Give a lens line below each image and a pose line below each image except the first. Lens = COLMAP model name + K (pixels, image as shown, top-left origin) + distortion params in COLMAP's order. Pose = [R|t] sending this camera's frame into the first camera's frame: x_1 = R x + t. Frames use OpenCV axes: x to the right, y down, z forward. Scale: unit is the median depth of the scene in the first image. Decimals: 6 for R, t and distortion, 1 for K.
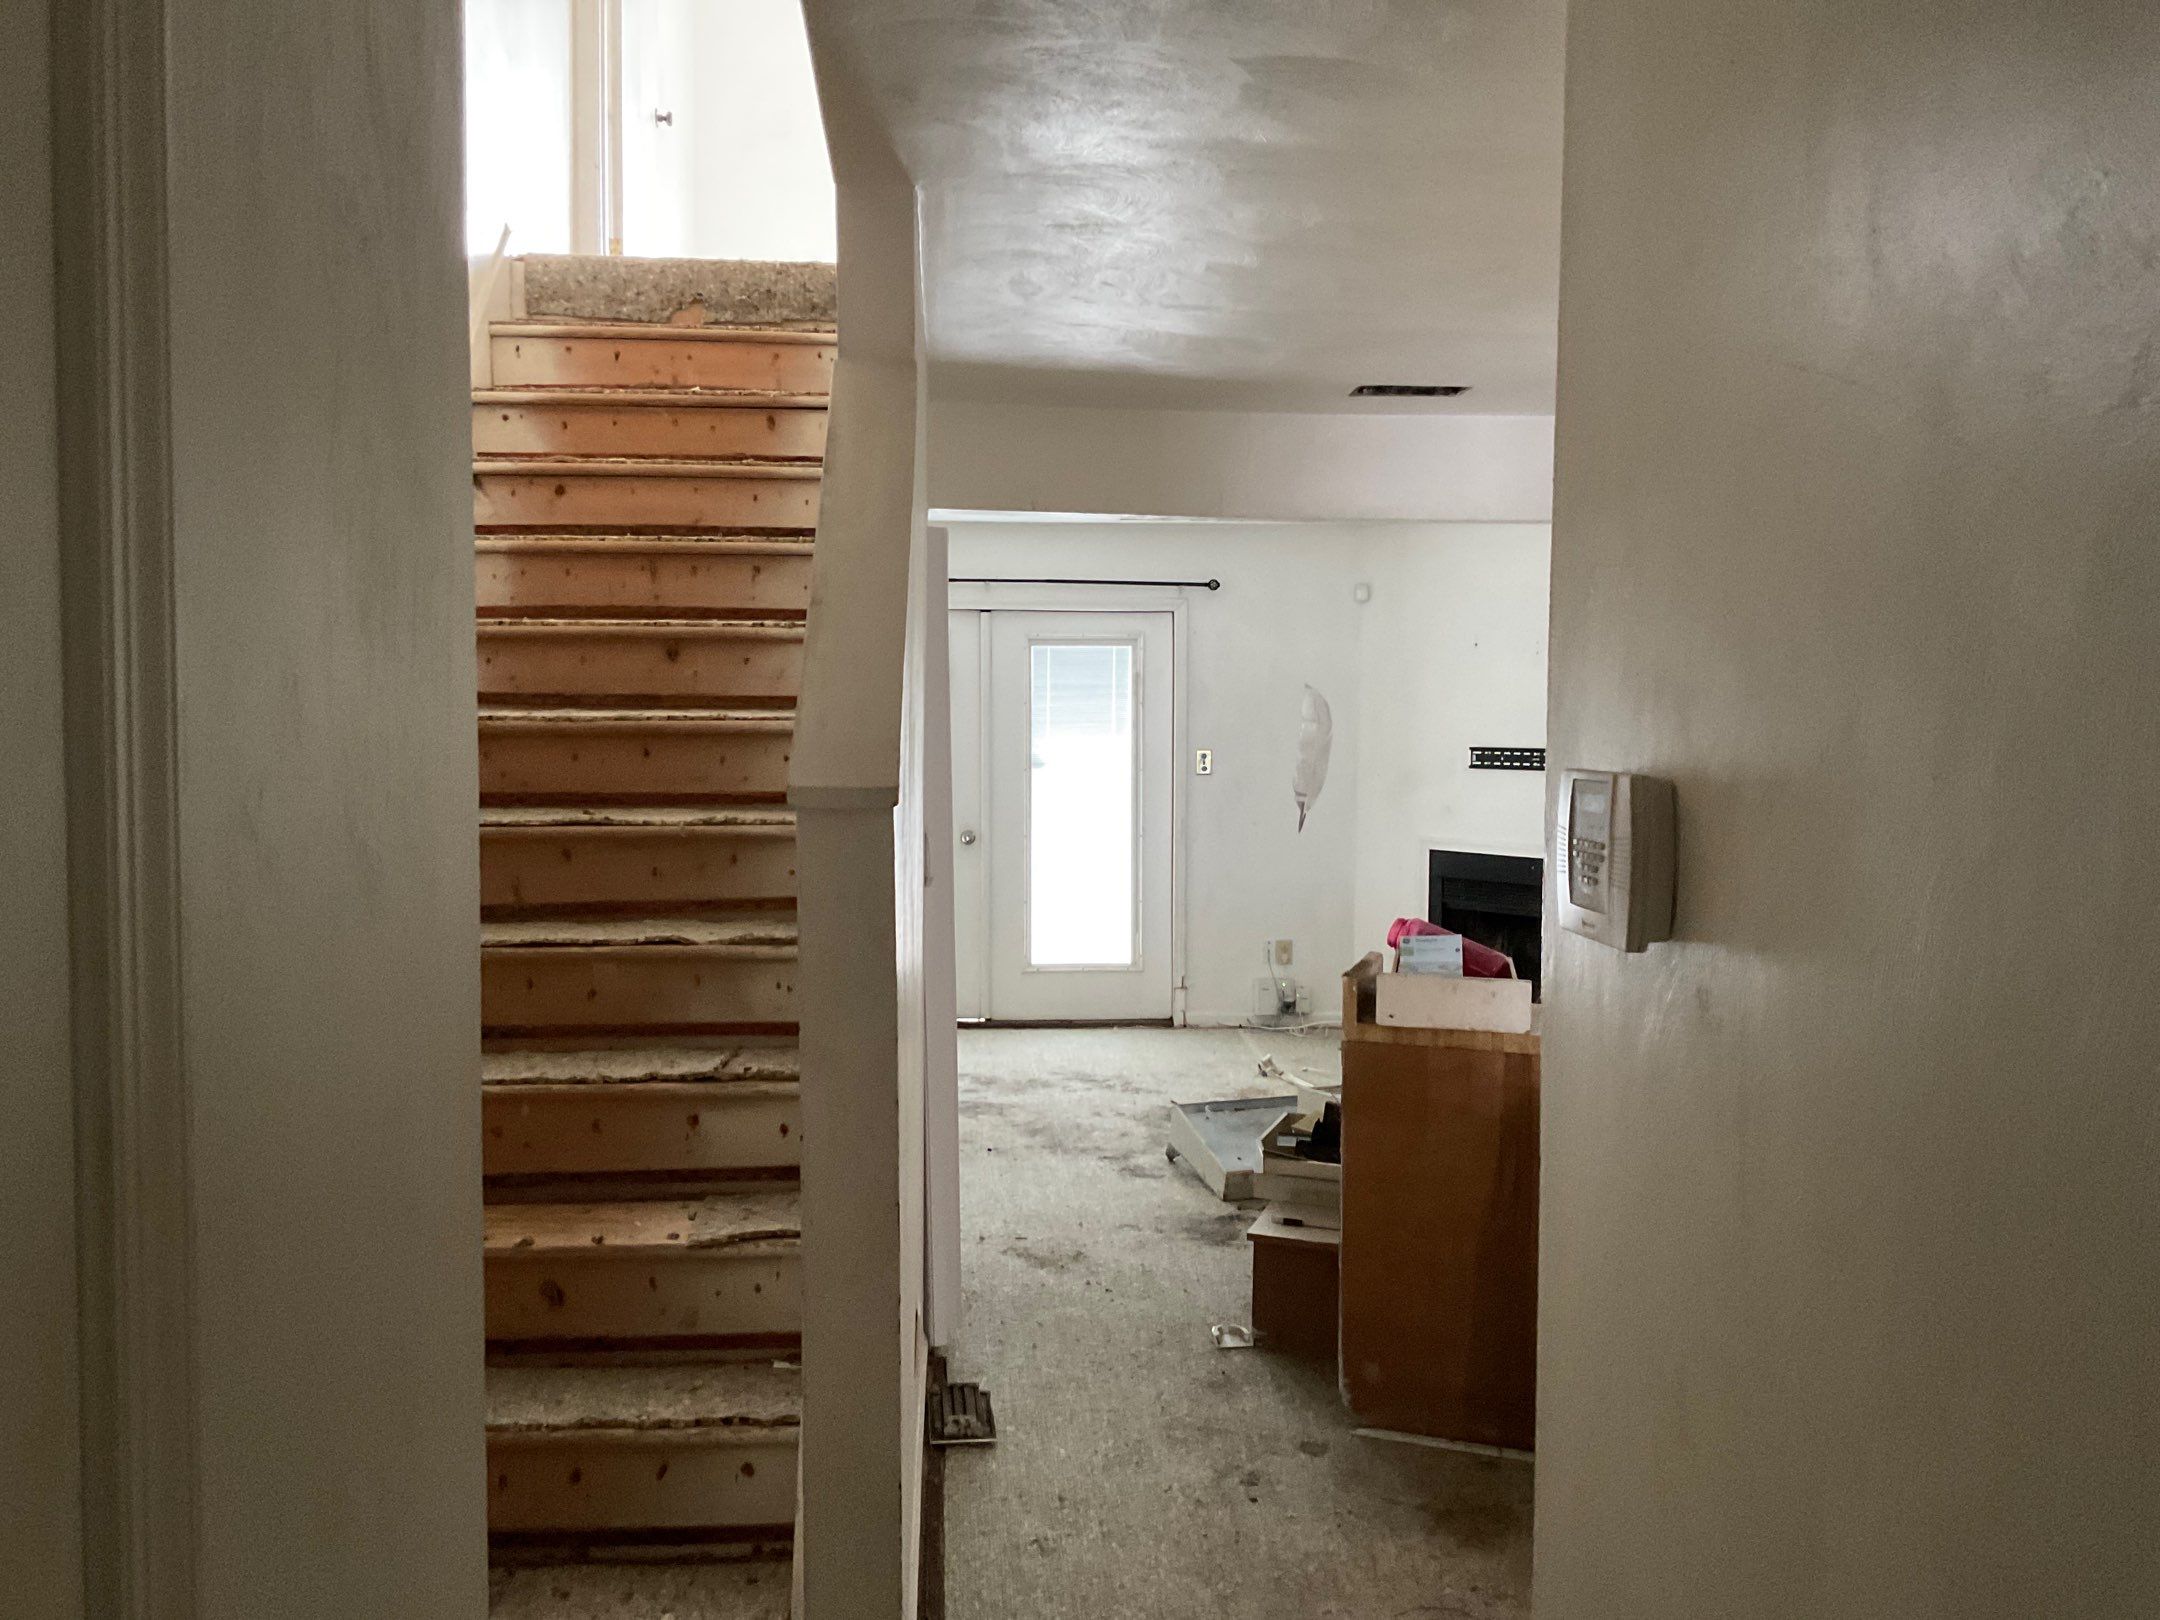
lens RADIAL K [[1854.7, 0, 1080.0], [0, 1854.7, 810.0], [0, 0, 1]] dist [0.049960, -0.001740]
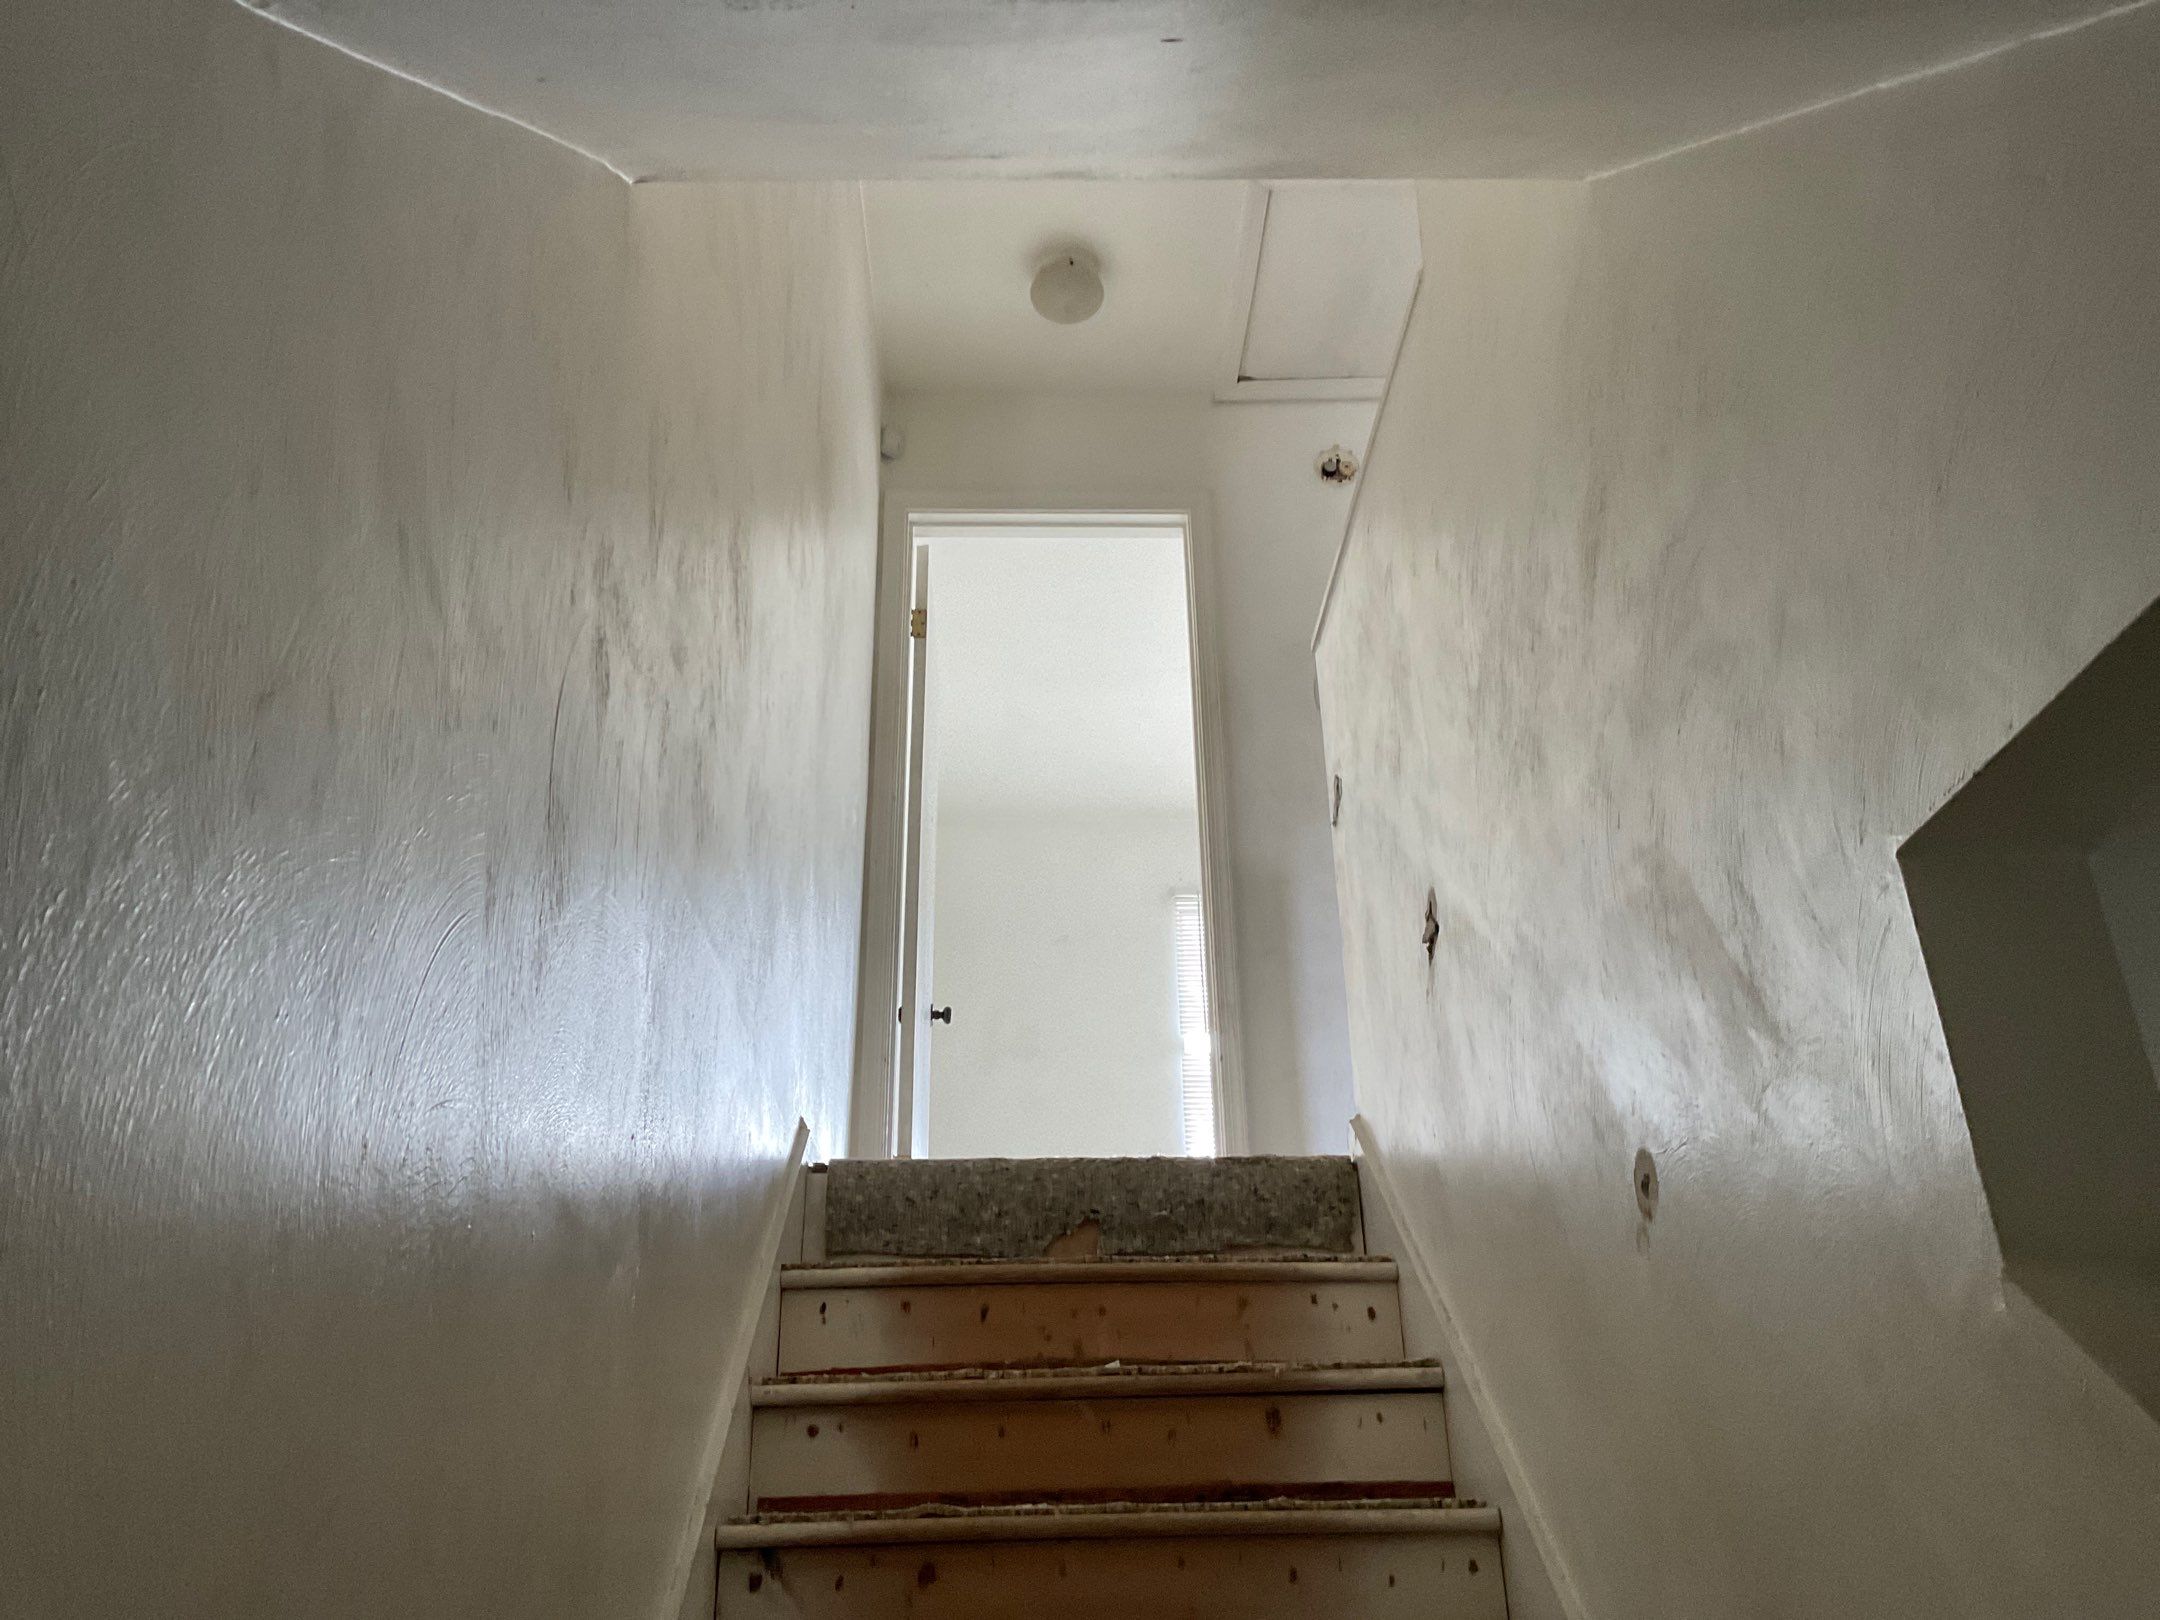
lens RADIAL K [[1854.7, 0, 1080.0], [0, 1854.7, 810.0], [0, 0, 1]] dist [0.049960, -0.001740]
pose [[0.998392, -0.045012, -0.034470, -0.201893], [0.022658, 0.874122, -0.485178, -0.100171], [0.051970, 0.483617, 0.873735, 0.427925]]
